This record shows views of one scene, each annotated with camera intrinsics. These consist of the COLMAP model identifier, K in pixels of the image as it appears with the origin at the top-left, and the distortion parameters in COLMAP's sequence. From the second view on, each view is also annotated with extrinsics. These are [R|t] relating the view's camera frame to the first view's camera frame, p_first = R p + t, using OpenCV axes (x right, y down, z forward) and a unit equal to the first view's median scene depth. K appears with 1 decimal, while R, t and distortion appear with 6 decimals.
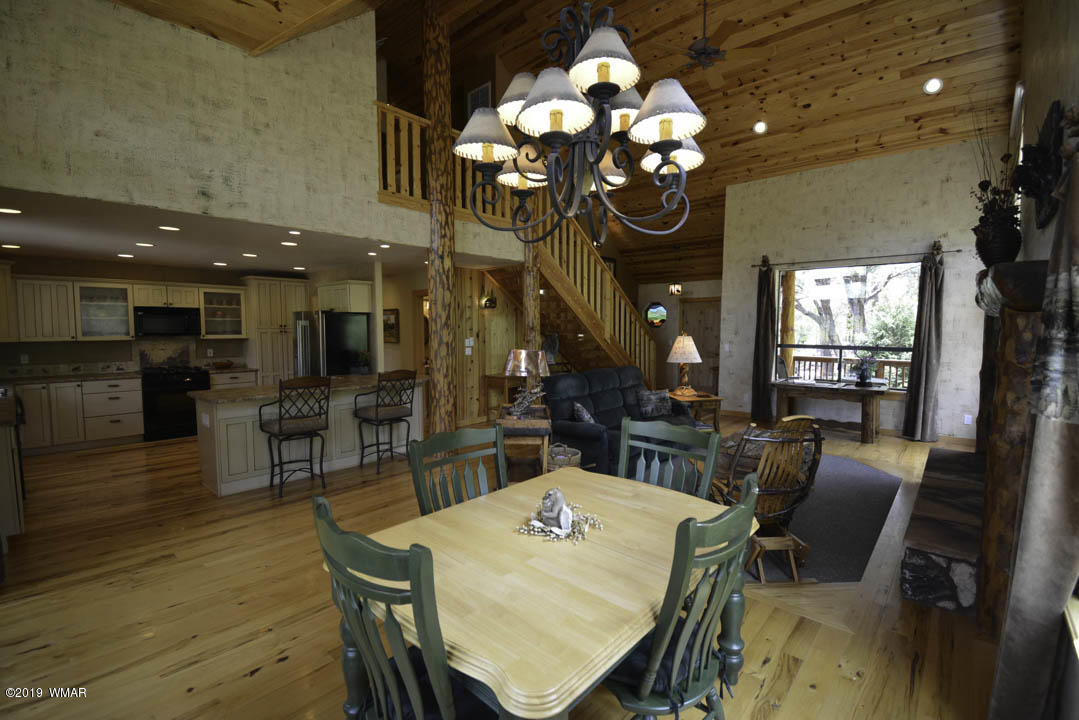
lens RADIAL K [[482.7, 0, 546.1], [0, 482.7, 357.2], [0, 0, 1]] dist [-0.000333, -0.010328]
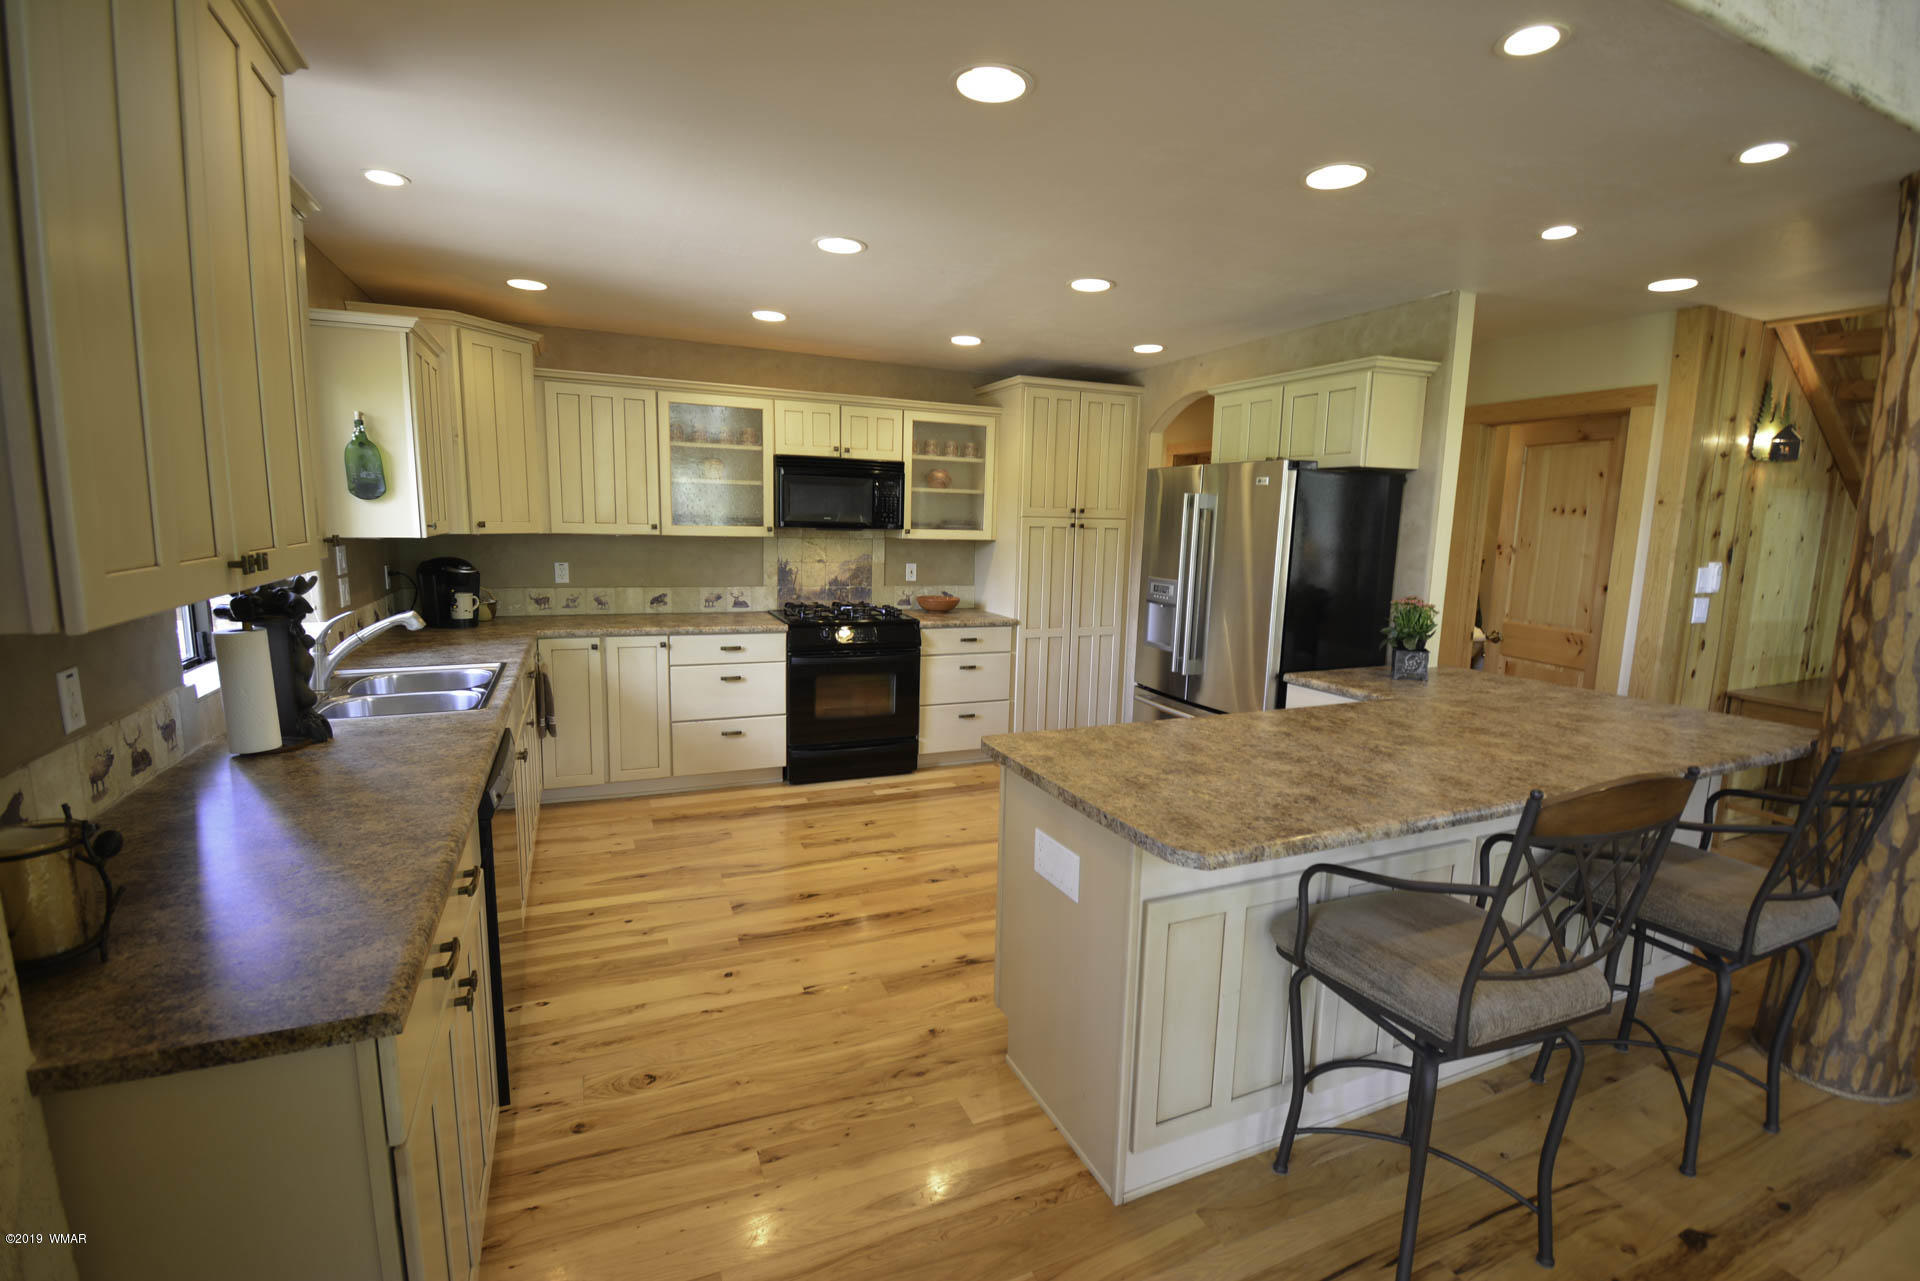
lens RADIAL K [[859.0, 0, 978.2], [0, 859.0, 634.5], [0, 0, 1]] dist [-0.000333, -0.010328]
pose [[0.911899, 0.075963, -0.403324, -0.385215], [-0.050080, 0.995974, 0.074354, -0.015472], [0.407348, -0.047605, 0.912031, 0.389078]]
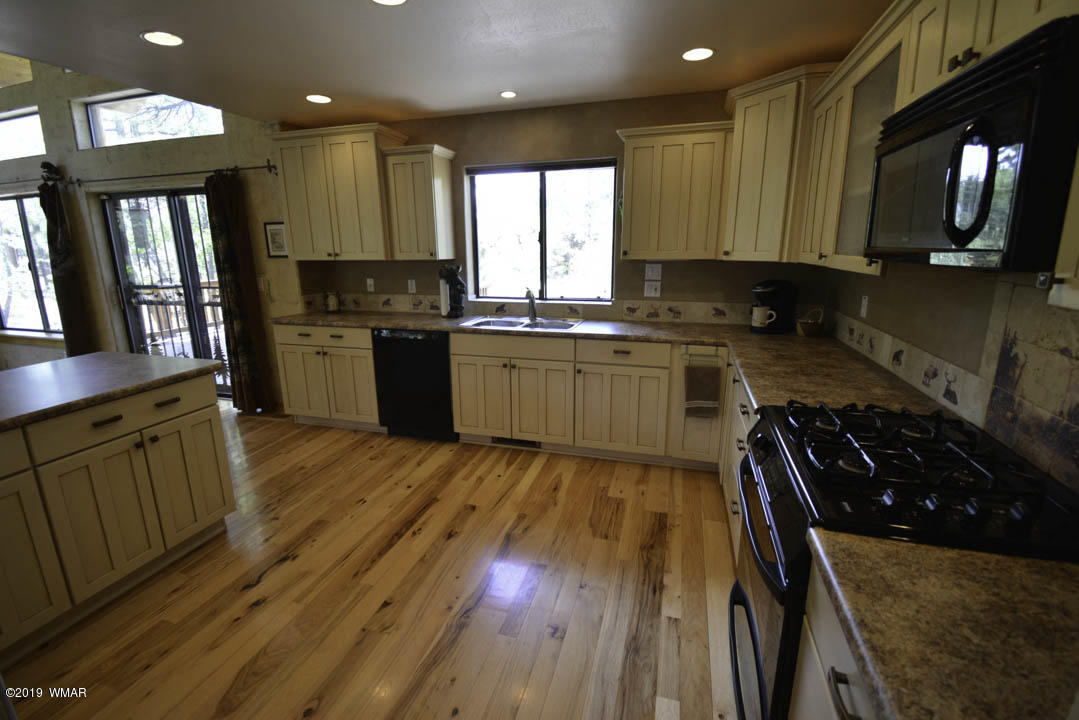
lens RADIAL K [[482.7, 0, 543.2], [0, 482.7, 353.9], [0, 0, 1]] dist [-0.000333, -0.010328]
pose [[-0.912995, 0.095198, -0.396708, -0.599242], [-0.019252, 0.961258, 0.274979, -0.059498], [0.407516, 0.258692, -0.875791, 1.126046]]
